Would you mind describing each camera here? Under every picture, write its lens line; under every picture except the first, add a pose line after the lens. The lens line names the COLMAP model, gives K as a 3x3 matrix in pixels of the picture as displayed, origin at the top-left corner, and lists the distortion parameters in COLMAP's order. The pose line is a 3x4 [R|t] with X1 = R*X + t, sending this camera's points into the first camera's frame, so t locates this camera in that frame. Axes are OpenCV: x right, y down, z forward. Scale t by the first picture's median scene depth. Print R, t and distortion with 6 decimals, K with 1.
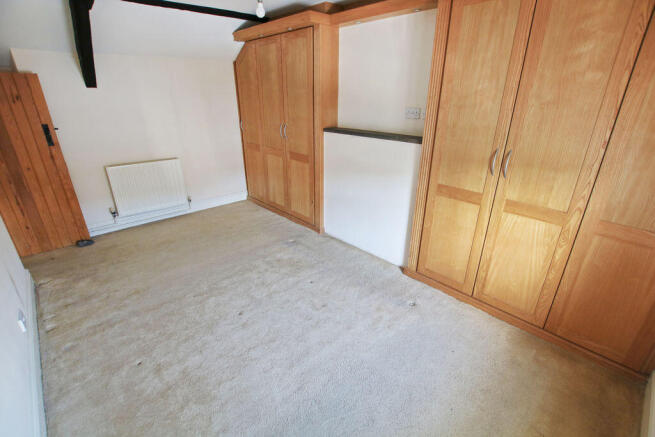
lens RADIAL K [[307.4, 0, 331.5], [0, 307.4, 226.6], [0, 0, 1]] dist [-0.022485, 0.000011]
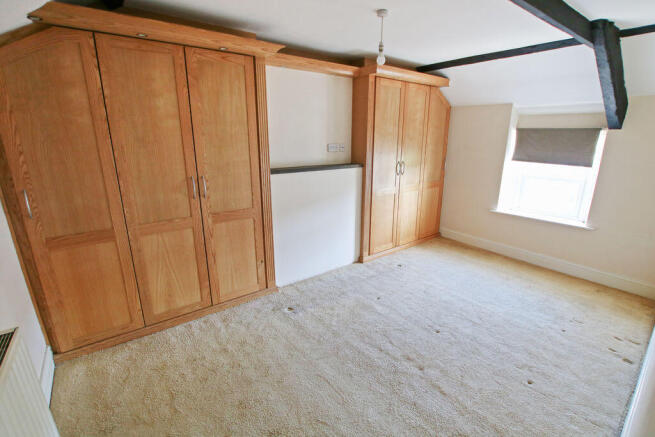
lens RADIAL K [[307.4, 0, 331.5], [0, 307.4, 226.6], [0, 0, 1]] dist [-0.022485, 0.000011]
pose [[0.070307, -0.292907, 0.953553, -0.838280], [0.385162, 0.889757, 0.244912, -0.306020], [-0.920167, 0.350054, 0.175373, 0.700230]]
